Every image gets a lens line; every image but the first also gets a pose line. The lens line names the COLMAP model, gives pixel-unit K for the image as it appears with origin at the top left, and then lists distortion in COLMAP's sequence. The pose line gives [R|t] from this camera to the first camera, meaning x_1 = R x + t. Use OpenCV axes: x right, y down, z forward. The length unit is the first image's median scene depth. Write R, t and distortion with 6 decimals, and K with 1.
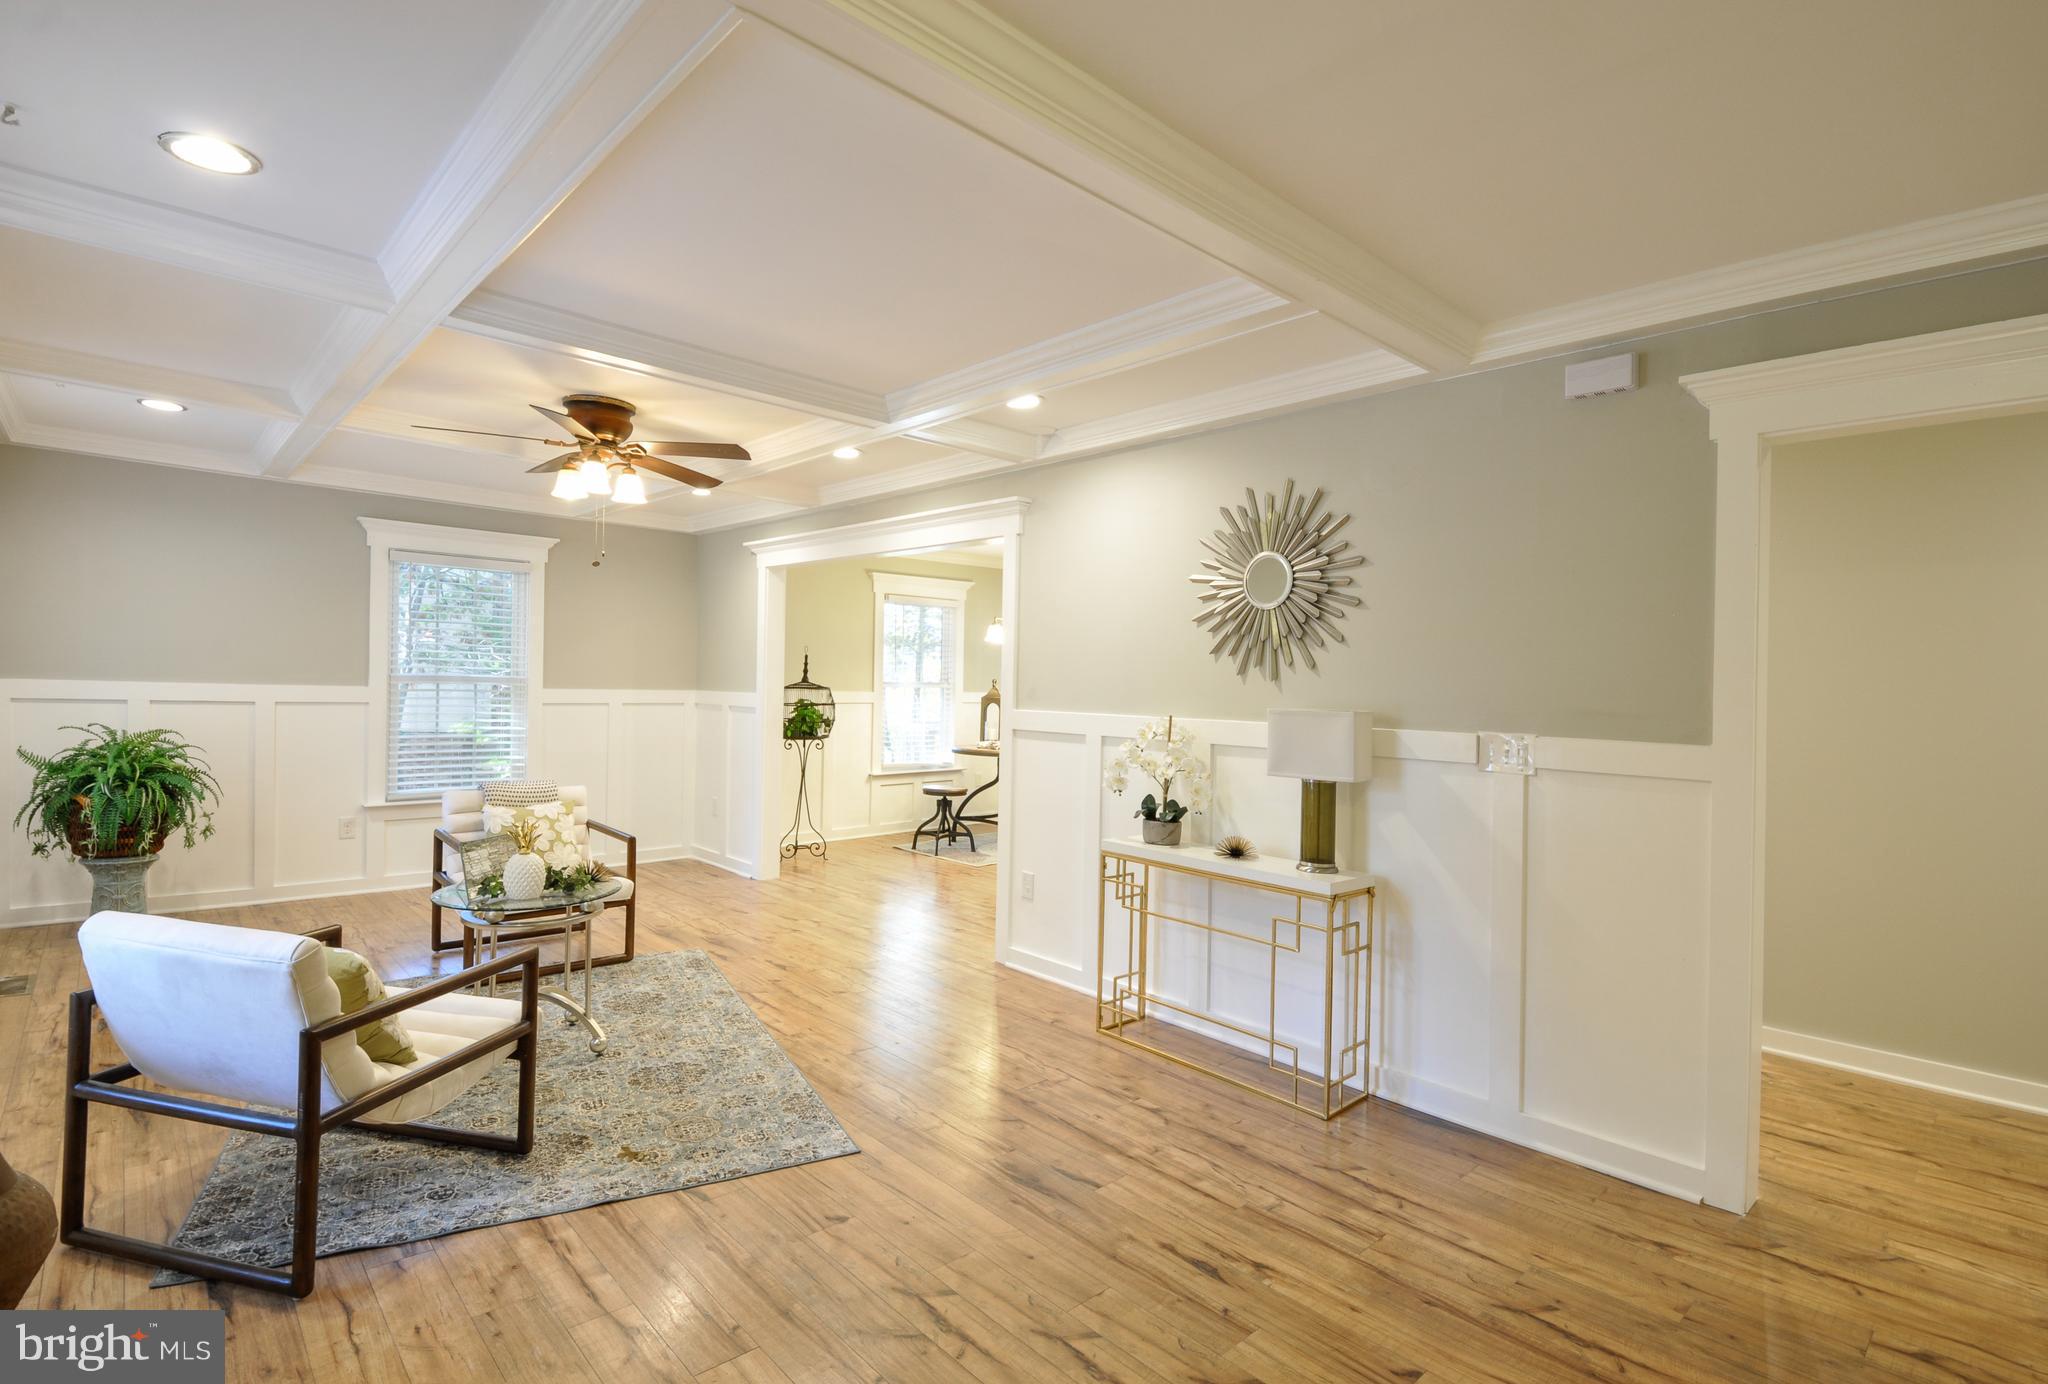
lens RADIAL K [[986.1, 0, 1011.9], [0, 986.1, 689.5], [0, 0, 1]] dist [-0.000611, -0.005380]
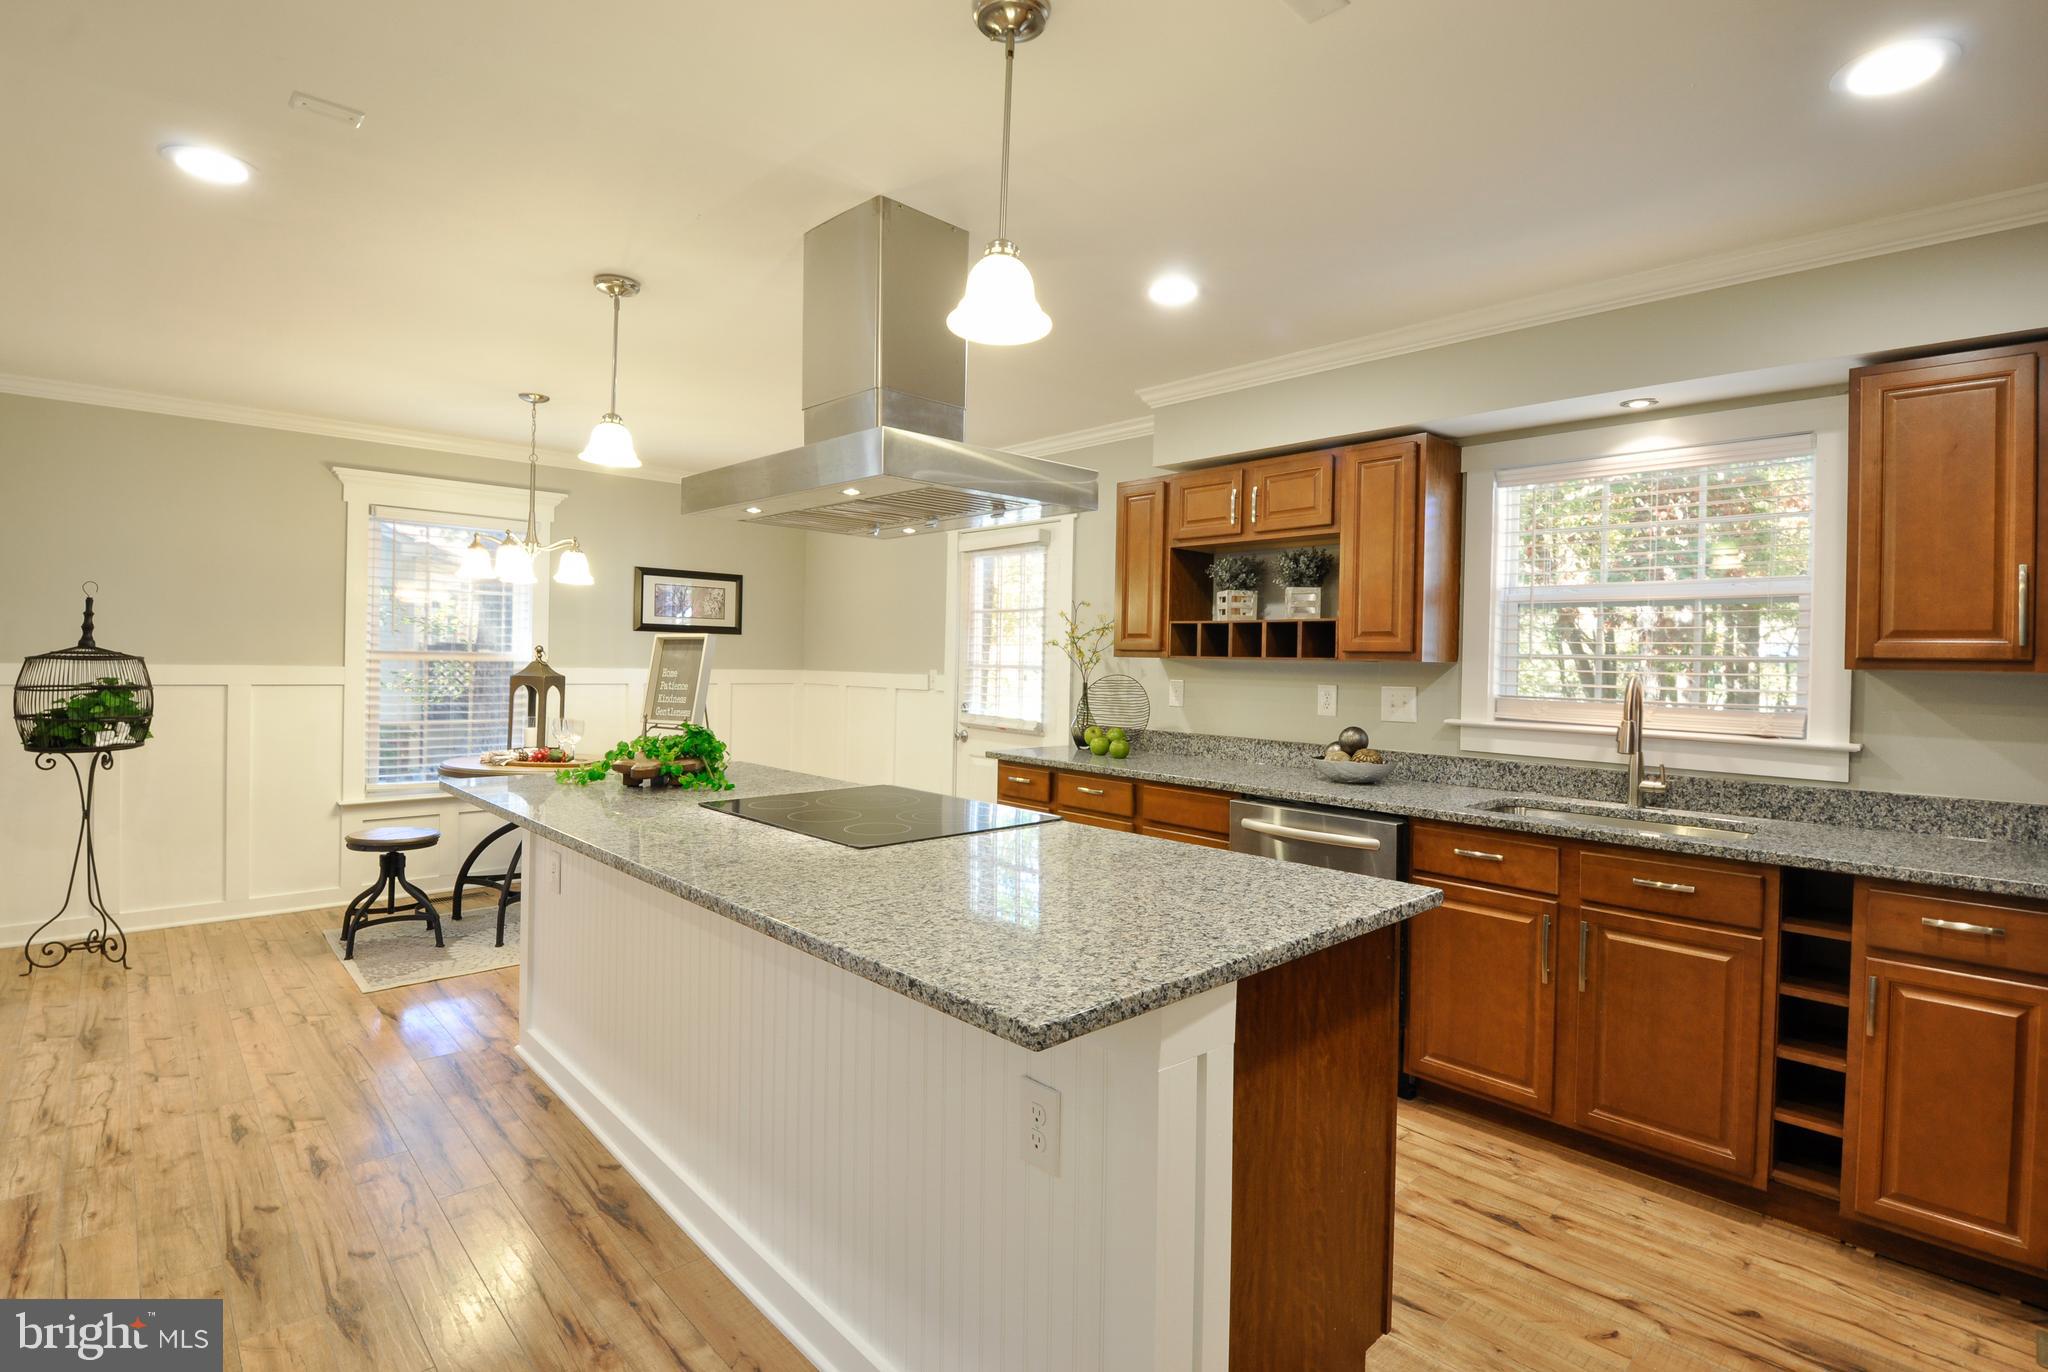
lens RADIAL K [[986.1, 0, 1026.1], [0, 986.1, 648.0], [0, 0, 1]] dist [-0.000611, -0.005380]
pose [[0.999896, -0.001493, 0.014330, 0.537394], [0.001773, 0.999808, -0.019529, 0.008127], [-0.014298, 0.019552, 0.999707, 0.766870]]
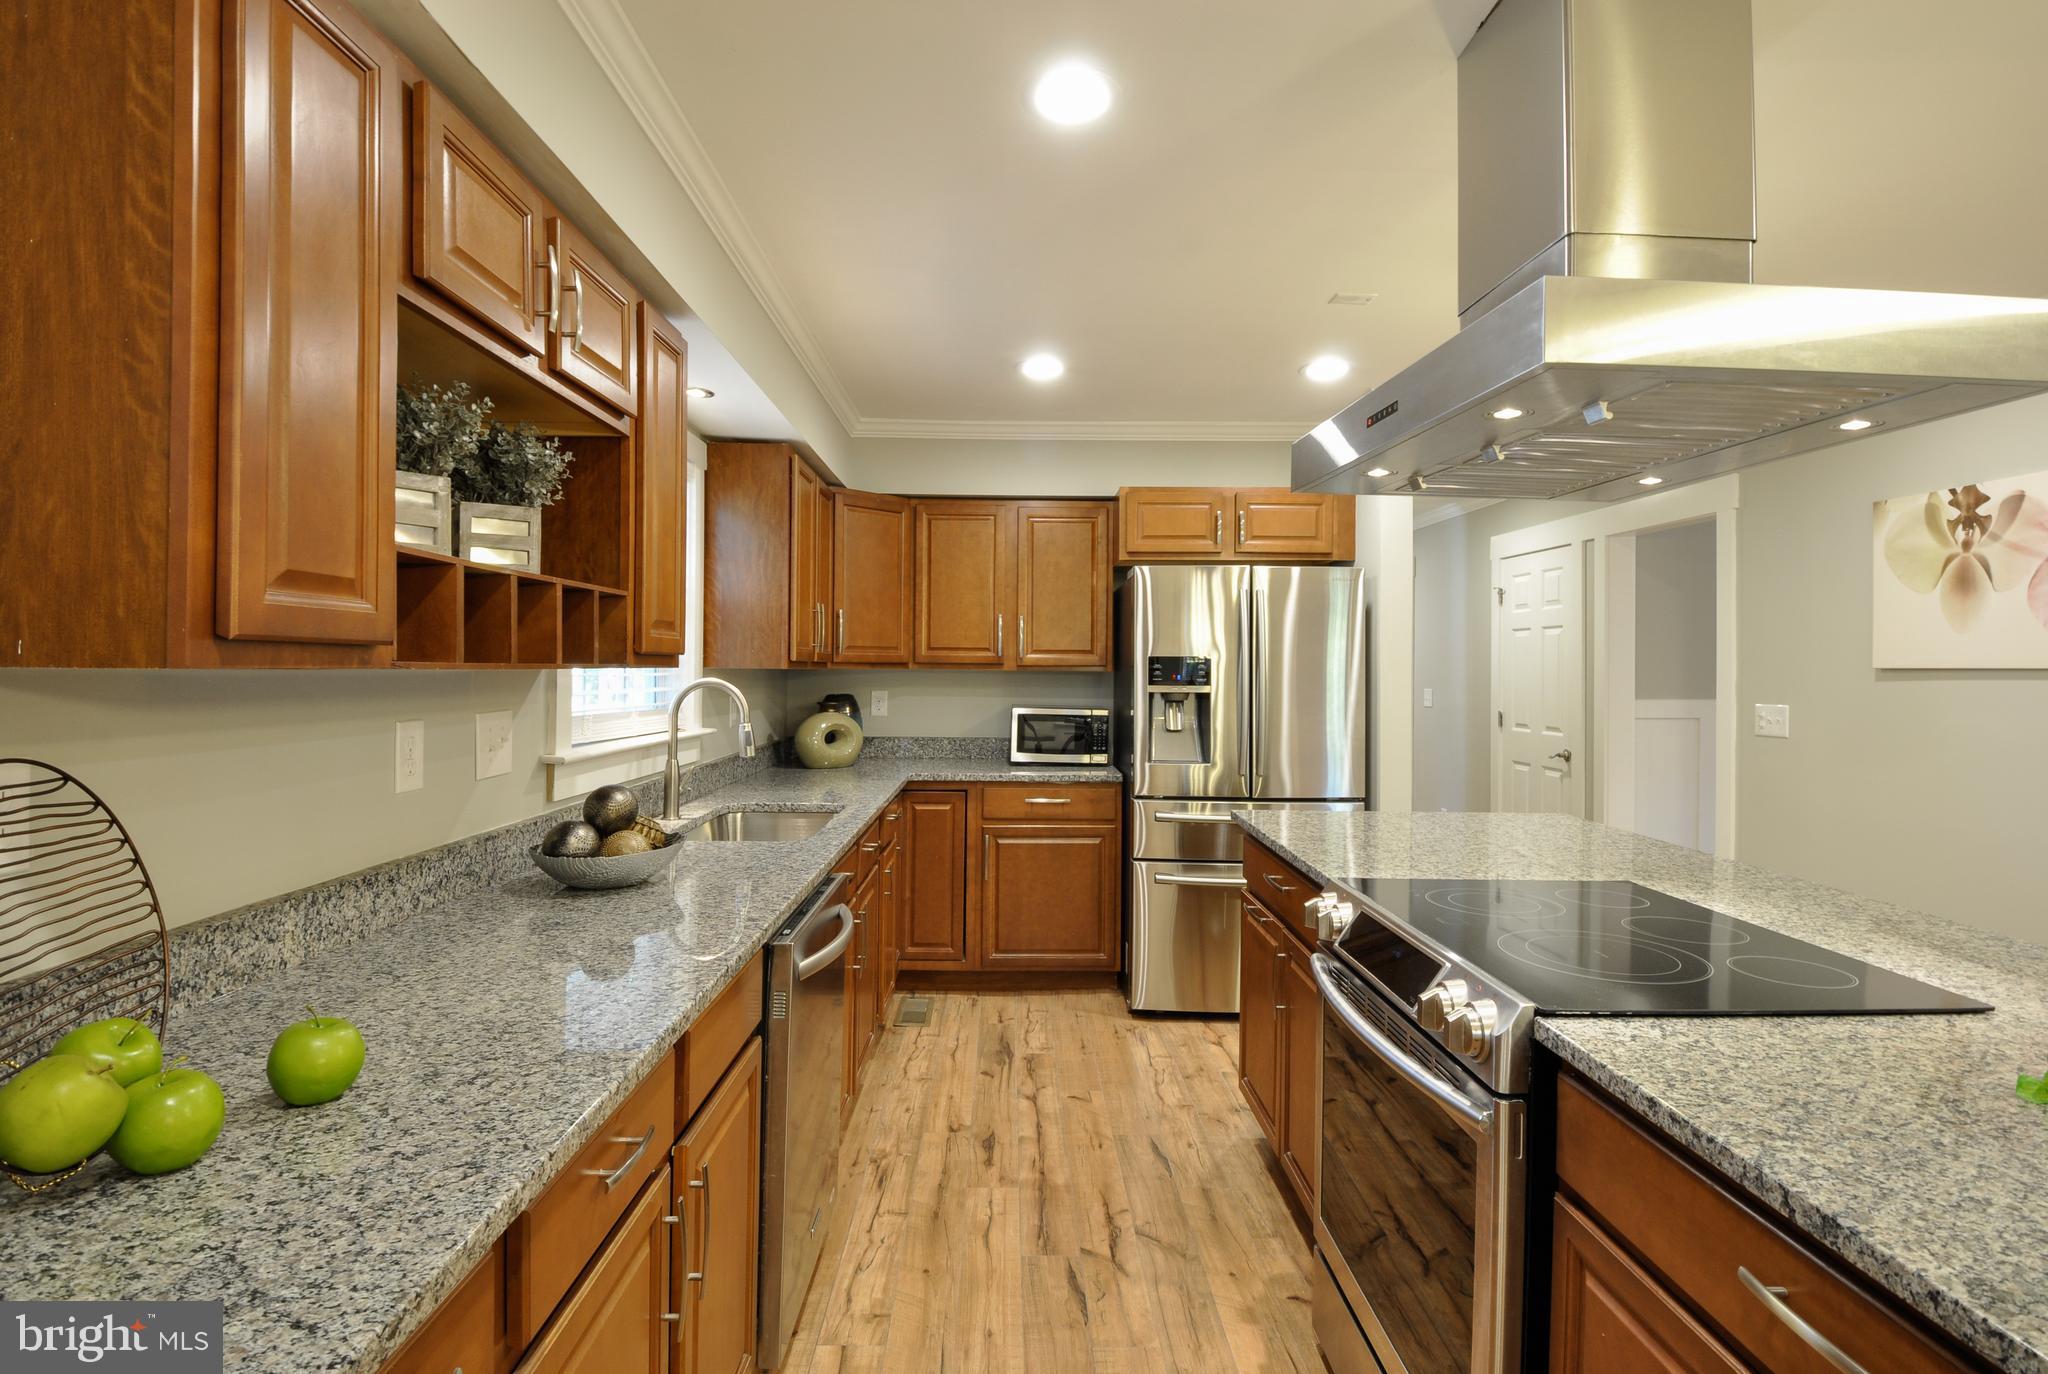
lens RADIAL K [[986.1, 0, 1064.4], [0, 986.1, 651.3], [0, 0, 1]] dist [-0.000611, -0.005380]
pose [[-0.774835, -0.016387, 0.631951, 0.361778], [-0.017927, 0.999832, 0.003946, -0.010027], [-0.631909, -0.008272, -0.774999, 1.842970]]
